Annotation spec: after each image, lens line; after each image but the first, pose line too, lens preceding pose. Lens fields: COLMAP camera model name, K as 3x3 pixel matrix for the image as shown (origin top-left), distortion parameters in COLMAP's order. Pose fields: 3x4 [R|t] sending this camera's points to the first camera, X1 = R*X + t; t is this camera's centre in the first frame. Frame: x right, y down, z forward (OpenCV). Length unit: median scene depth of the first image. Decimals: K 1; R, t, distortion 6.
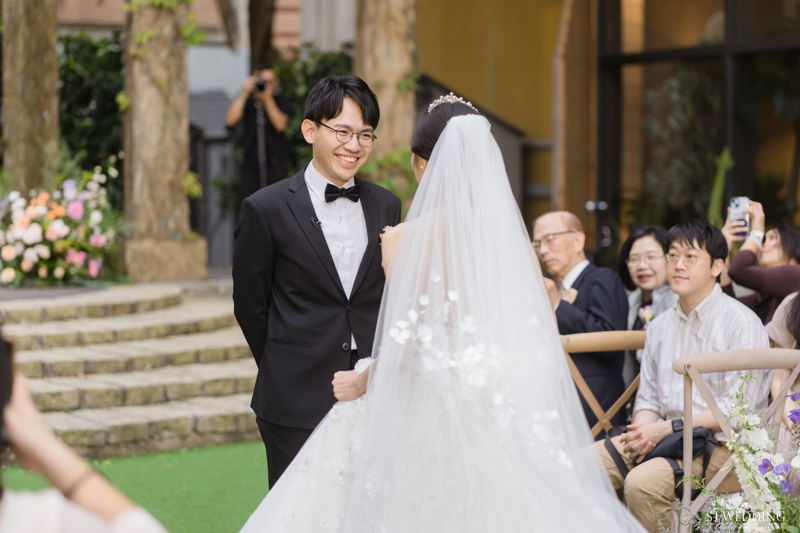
lens RADIAL K [[1956.3, 0, 399.1], [0, 1956.3, 267.8], [0, 0, 1]] dist [-0.005158, 0.000000]
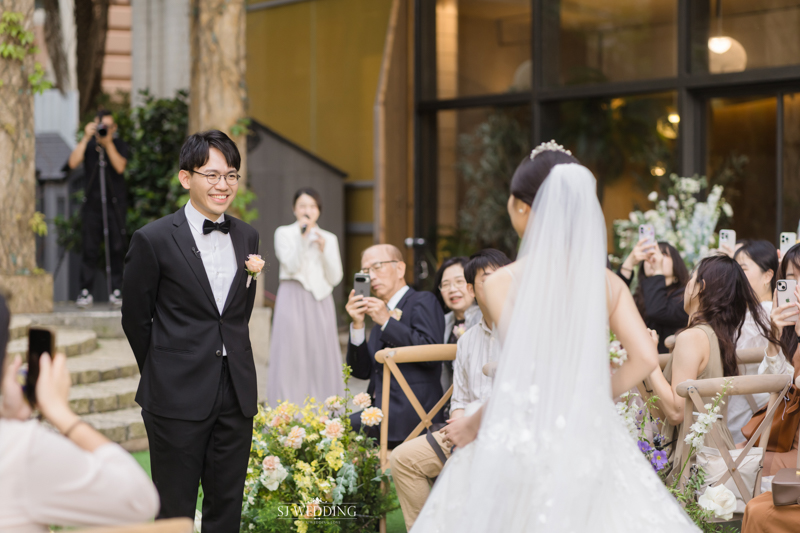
lens RADIAL K [[1956.3, 0, 397.8], [0, 1956.3, 267.1], [0, 0, 1]] dist [-0.005158, 0.000000]
pose [[0.995729, -0.006202, 0.092117, -0.009634], [0.008061, 0.999771, -0.019830, 0.004436], [-0.091973, 0.020488, 0.995551, -0.087363]]
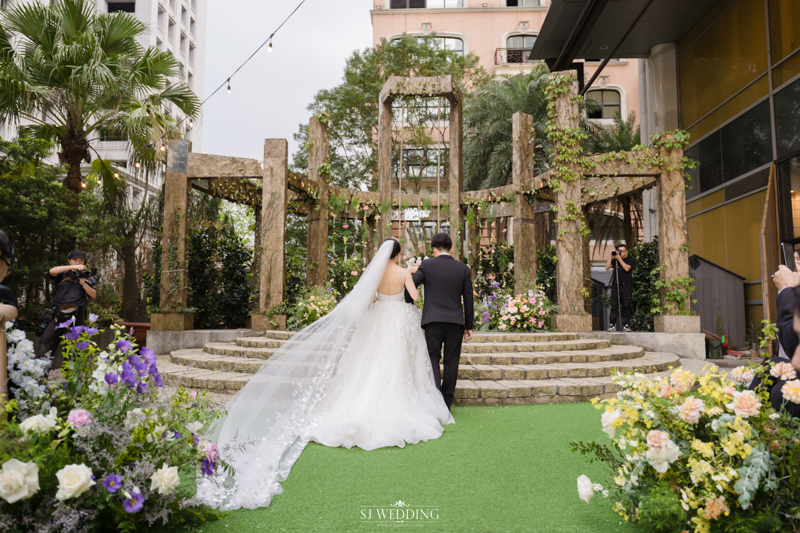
lens RADIAL K [[553.6, 0, 411.1], [0, 553.6, 273.1], [0, 0, 1]] dist [0.030216, -0.002161]
pose [[0.891239, -0.041716, -0.451612, 0.014189], [-0.017878, 0.991755, -0.126892, 0.026770], [0.453182, 0.121165, 0.883145, 0.309967]]
